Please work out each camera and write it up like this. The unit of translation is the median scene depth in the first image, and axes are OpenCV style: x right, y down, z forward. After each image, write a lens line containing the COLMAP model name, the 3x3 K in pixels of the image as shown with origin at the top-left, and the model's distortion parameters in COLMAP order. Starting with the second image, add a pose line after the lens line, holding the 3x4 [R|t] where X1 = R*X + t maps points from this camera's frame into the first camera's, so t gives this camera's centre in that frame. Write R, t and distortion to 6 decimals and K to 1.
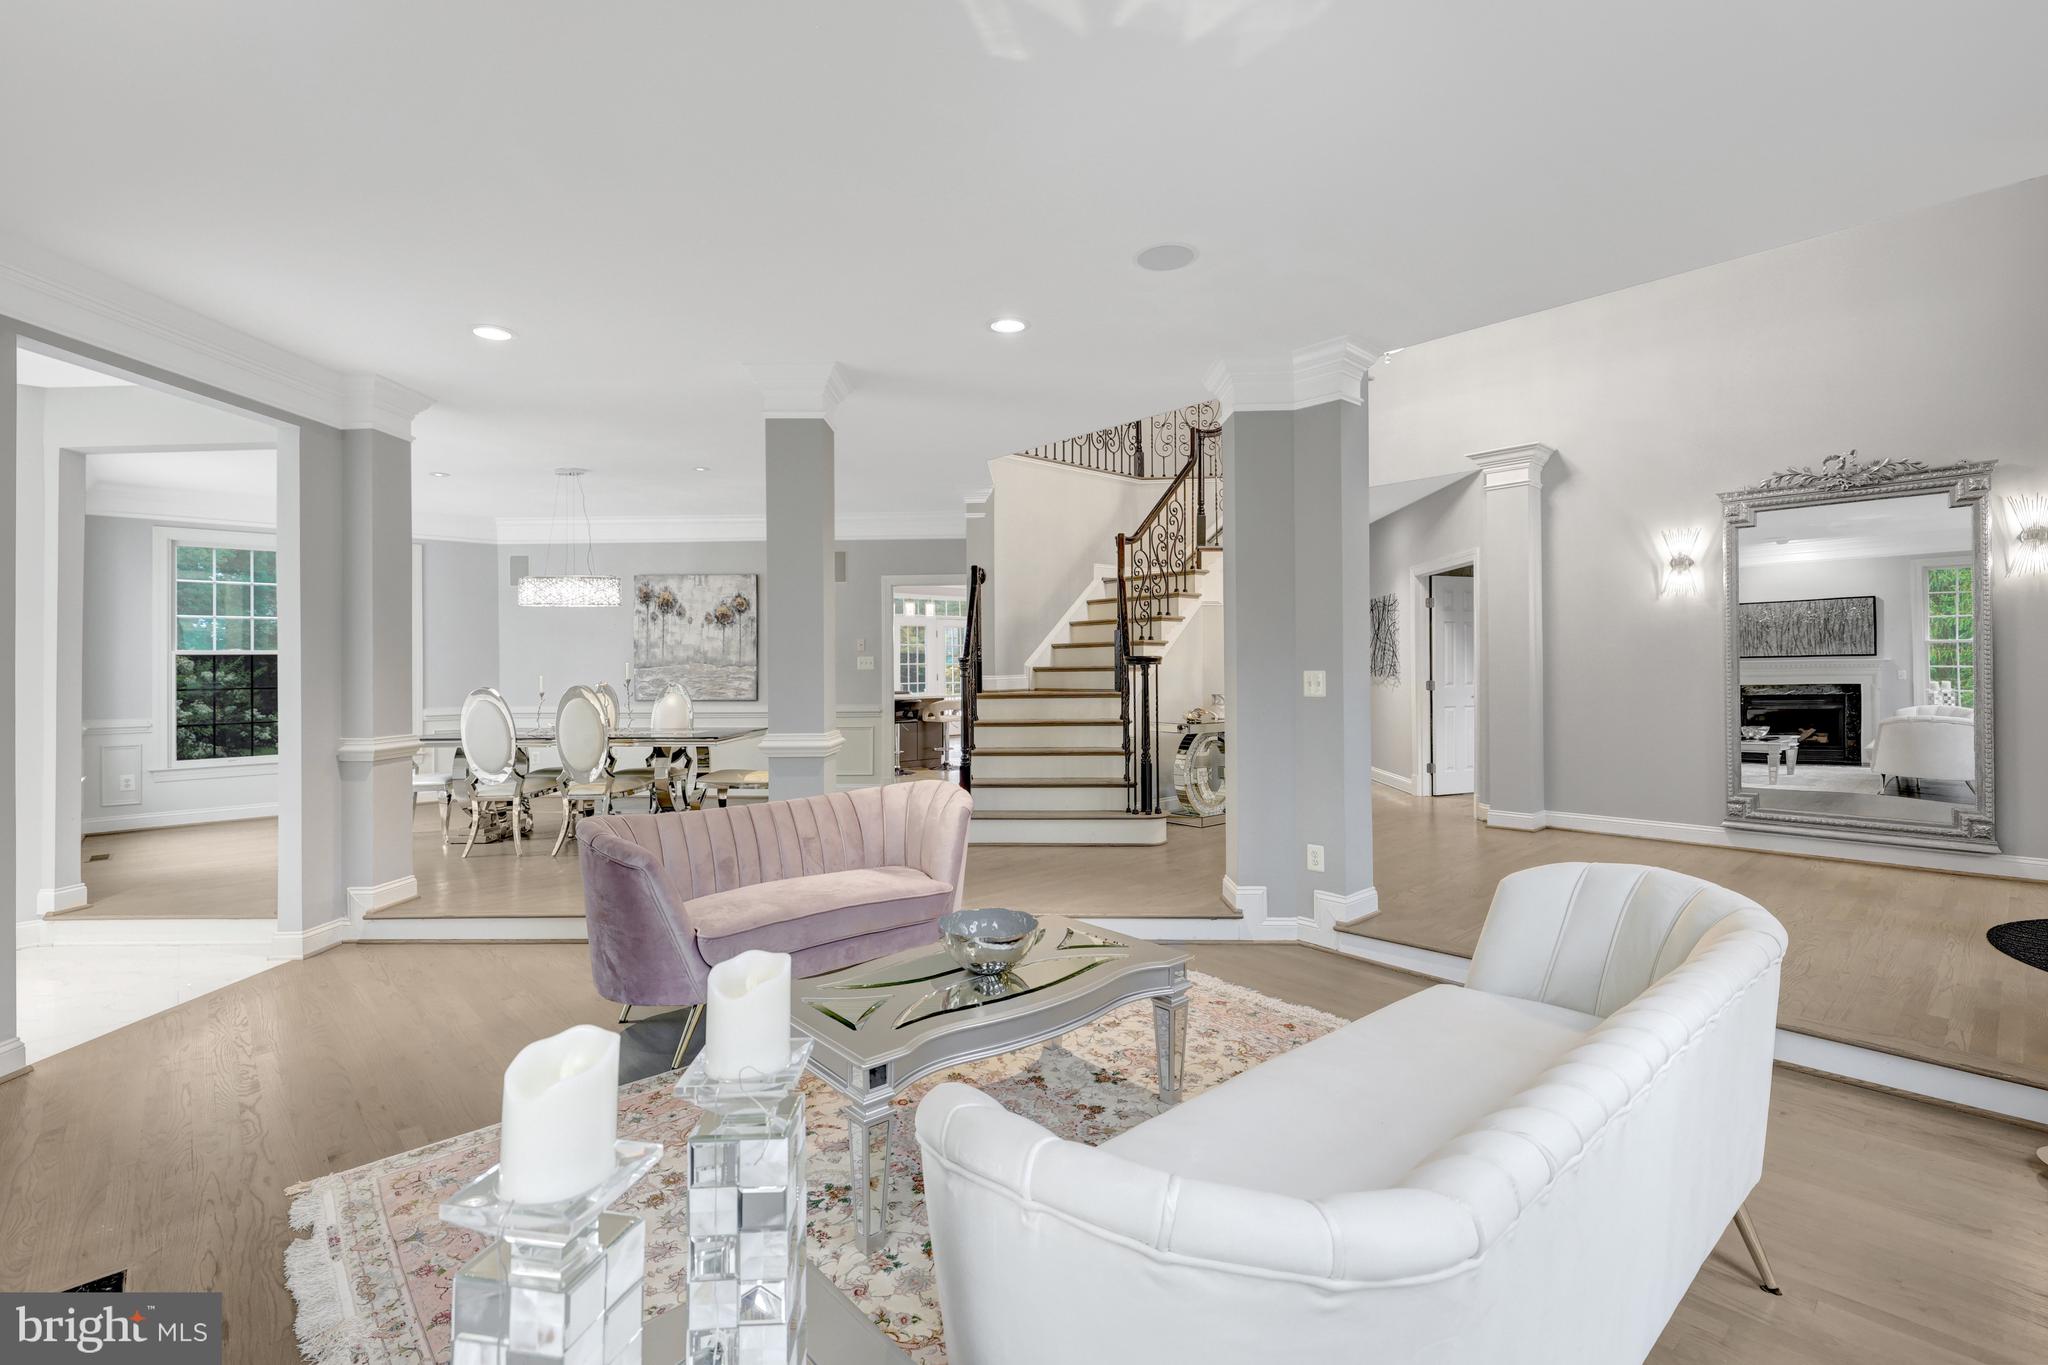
lens RADIAL K [[925.3, 0, 1017.7], [0, 925.3, 661.4], [0, 0, 1]] dist [-0.014546, 0.000015]
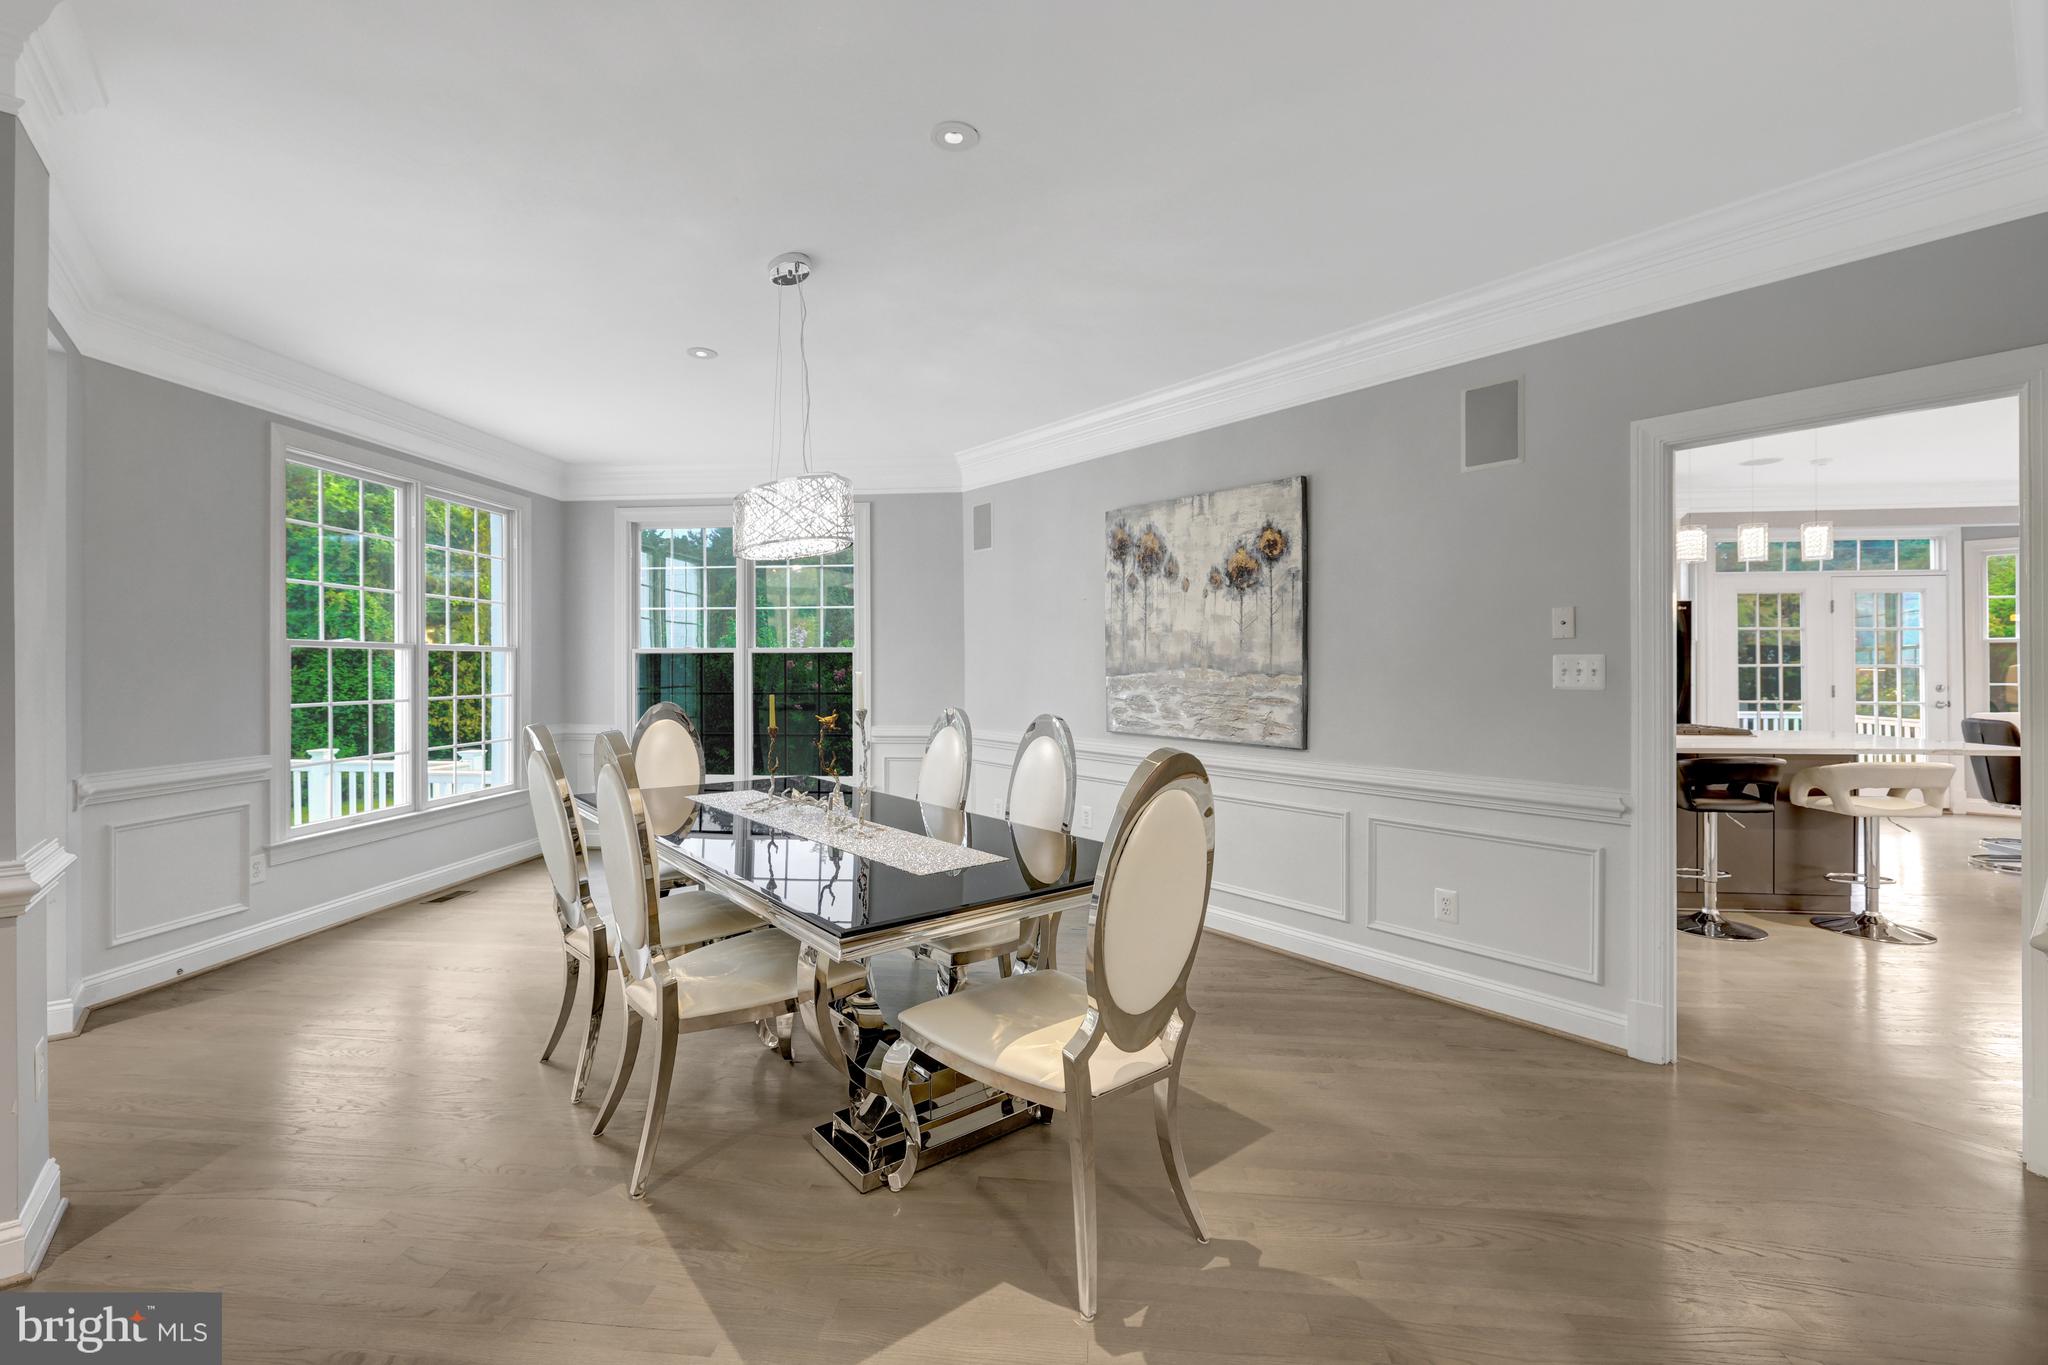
lens RADIAL K [[877.9, 0, 990.1], [0, 877.9, 657.6], [0, 0, 1]] dist [-0.001035, -0.000246]
pose [[0.663024, 0.001836, -0.748596, -0.058563], [0.000567, 0.999995, 0.002955, -0.005065], [0.748598, -0.002384, 0.663020, 0.590833]]
